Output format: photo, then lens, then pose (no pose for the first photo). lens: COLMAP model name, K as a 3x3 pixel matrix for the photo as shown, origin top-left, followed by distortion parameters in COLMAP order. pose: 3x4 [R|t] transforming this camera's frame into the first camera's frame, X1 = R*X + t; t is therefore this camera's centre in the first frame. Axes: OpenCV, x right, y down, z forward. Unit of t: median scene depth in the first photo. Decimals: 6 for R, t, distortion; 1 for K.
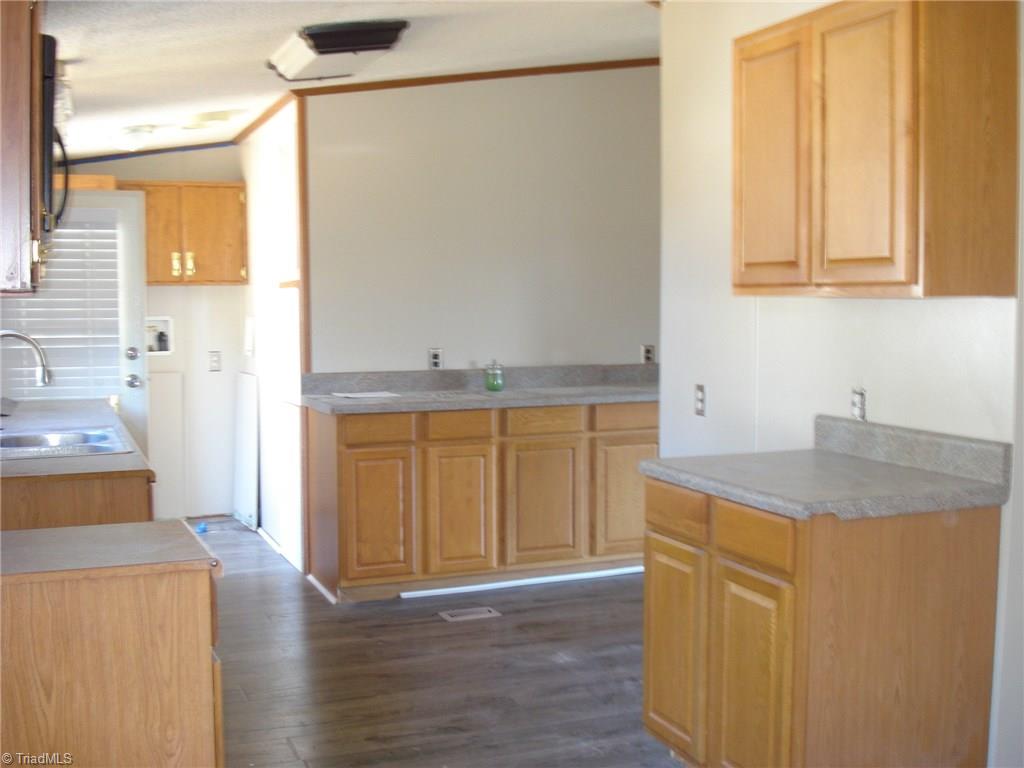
lens RADIAL K [[1169.9, 0, 512.0], [0, 1169.9, 384.0], [0, 0, 1]] dist [-0.082486, -0.060987]
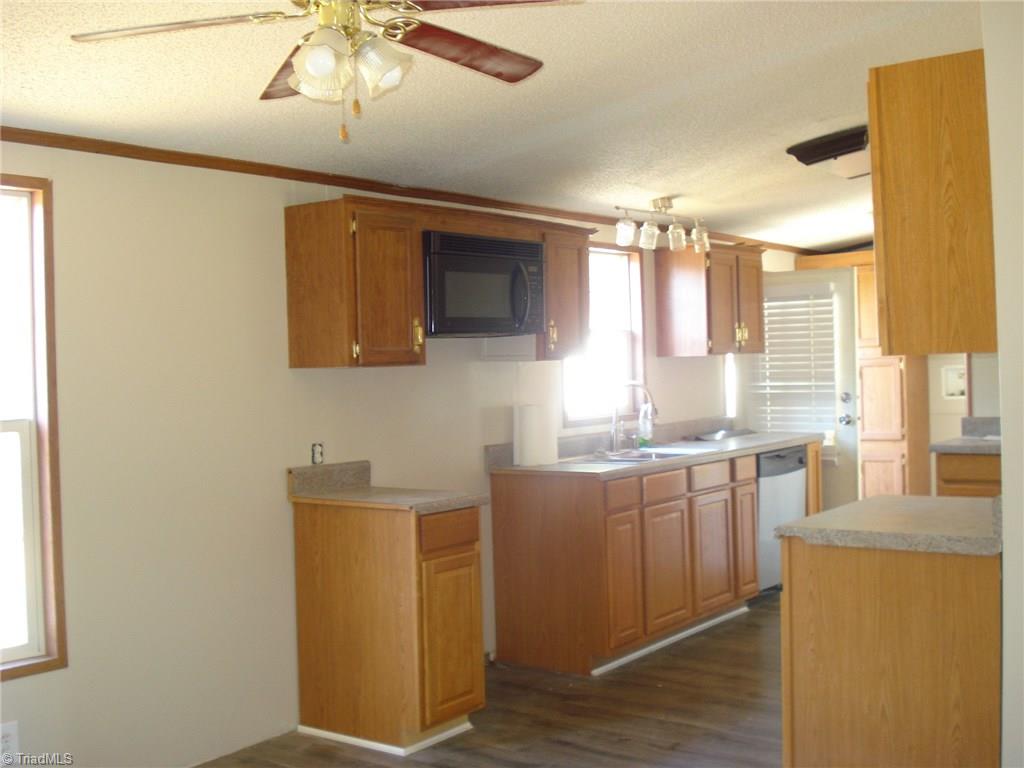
lens RADIAL K [[1169.9, 0, 512.0], [0, 1169.9, 384.0], [0, 0, 1]] dist [-0.082486, -0.060987]
pose [[0.508410, 0.002753, -0.861111, 0.585426], [-0.033148, 0.999316, -0.016376, -0.008873], [0.860477, 0.036870, 0.508154, 0.061392]]
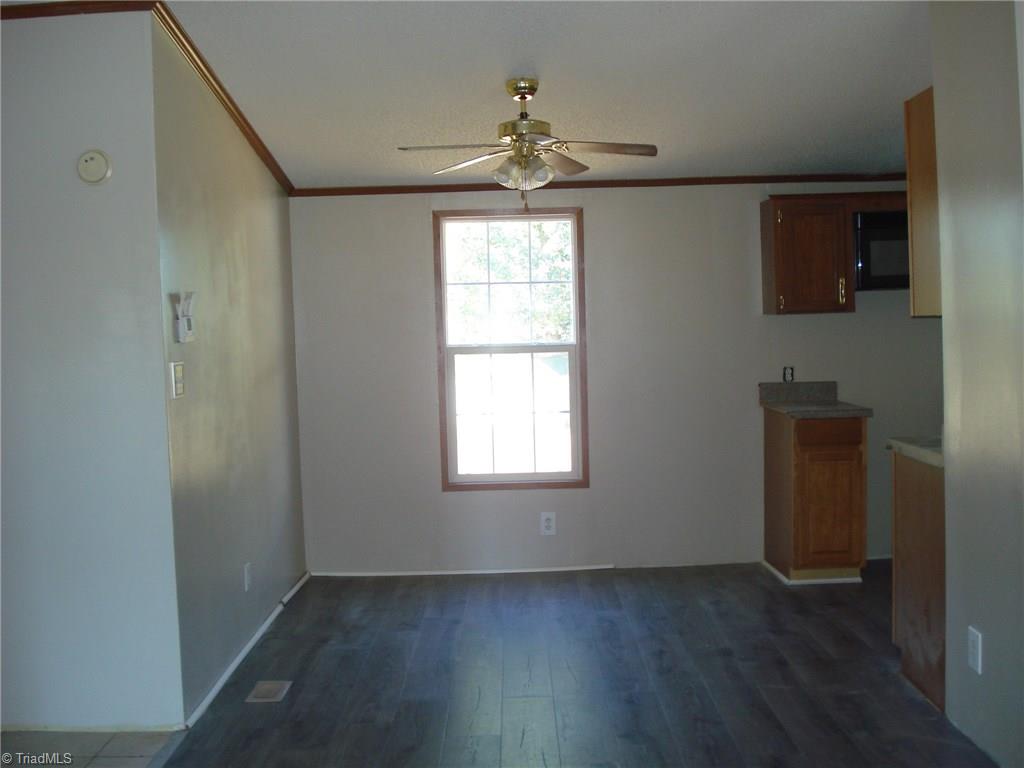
lens RADIAL K [[1215.3, 0, 512.0], [0, 1215.3, 384.0], [0, 0, 1]] dist [0.007579, -0.005036]
pose [[-0.378231, 0.061248, -0.923683, 1.017453], [-0.035248, 0.996132, 0.080485, -0.045435], [0.925040, 0.063000, -0.374609, 0.539623]]
